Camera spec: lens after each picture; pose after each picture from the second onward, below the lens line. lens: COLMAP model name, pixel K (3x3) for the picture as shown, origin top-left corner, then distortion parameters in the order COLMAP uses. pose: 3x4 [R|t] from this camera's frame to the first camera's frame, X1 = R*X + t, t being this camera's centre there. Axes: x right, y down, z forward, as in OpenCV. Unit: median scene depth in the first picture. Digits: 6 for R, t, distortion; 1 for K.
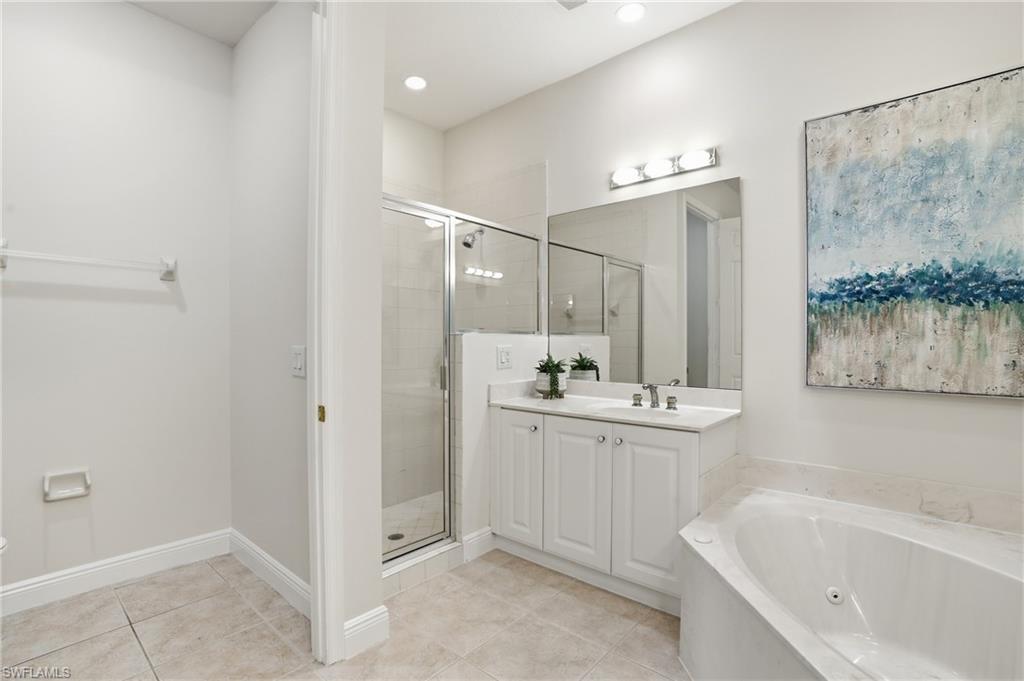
lens RADIAL K [[479.9, 0, 505.4], [0, 479.9, 338.9], [0, 0, 1]] dist [-0.036978, 0.009414]
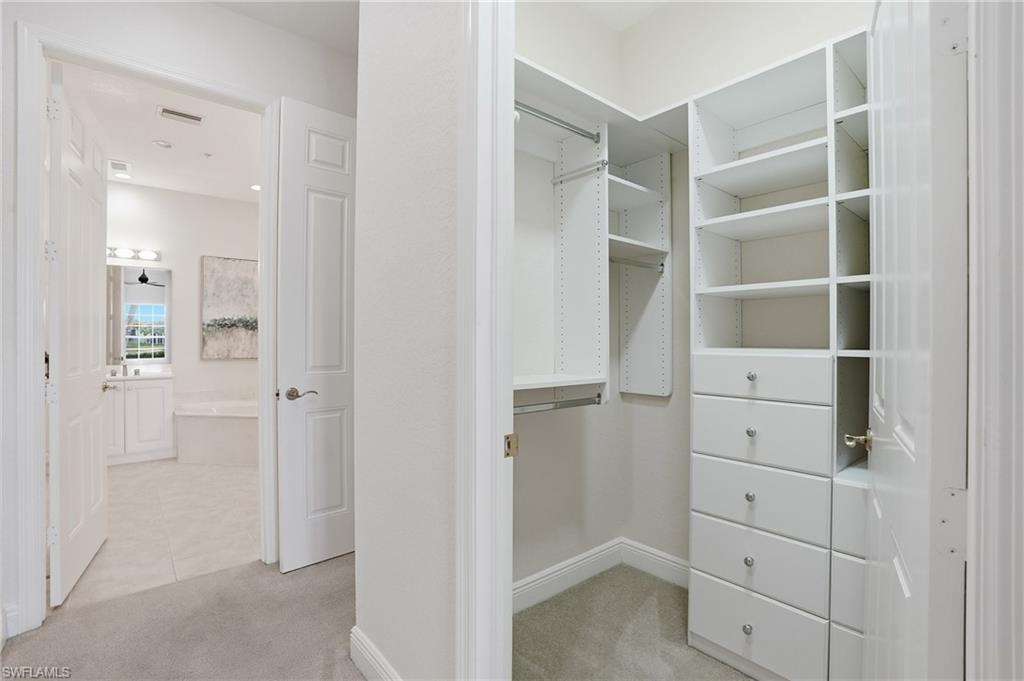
lens RADIAL K [[479.9, 0, 510.8], [0, 479.9, 340.6], [0, 0, 1]] dist [-0.036978, 0.009414]
pose [[0.156373, 0.000938, 0.987698, -1.768134], [-0.000475, 1.000000, -0.000875, -0.001648], [-0.987698, -0.000332, 0.156373, -1.135388]]
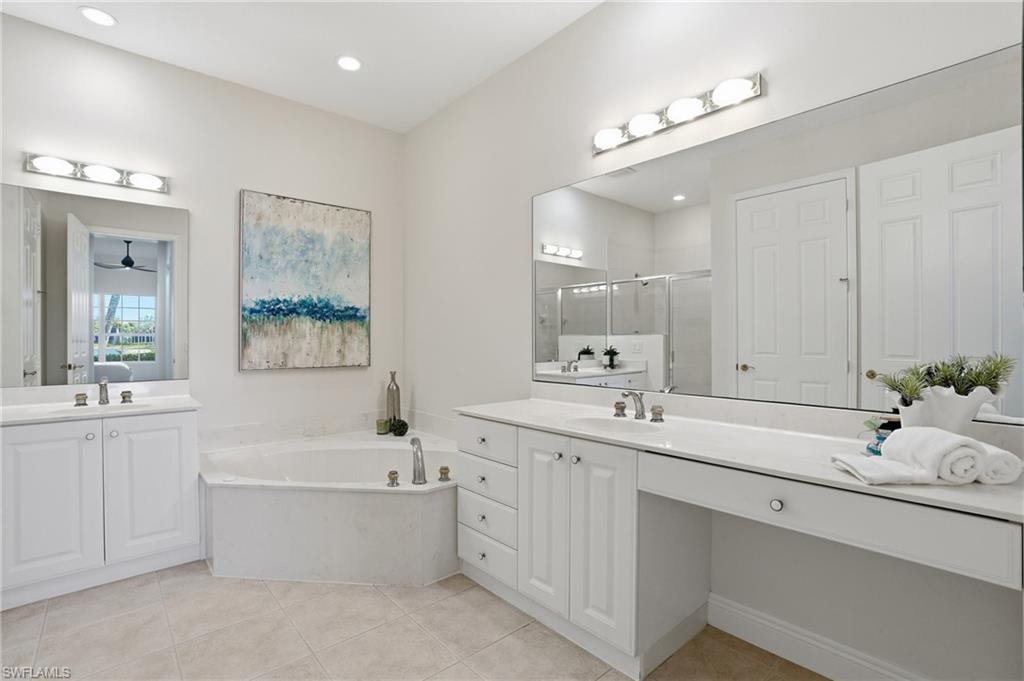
lens RADIAL K [[479.9, 0, 509.3], [0, 479.9, 340.1], [0, 0, 1]] dist [-0.036978, 0.009414]
pose [[0.131605, -0.000130, 0.991302, -0.765759], [0.001422, 0.999999, -0.000058, 0.006727], [-0.991301, 0.001417, 0.131605, -0.008830]]
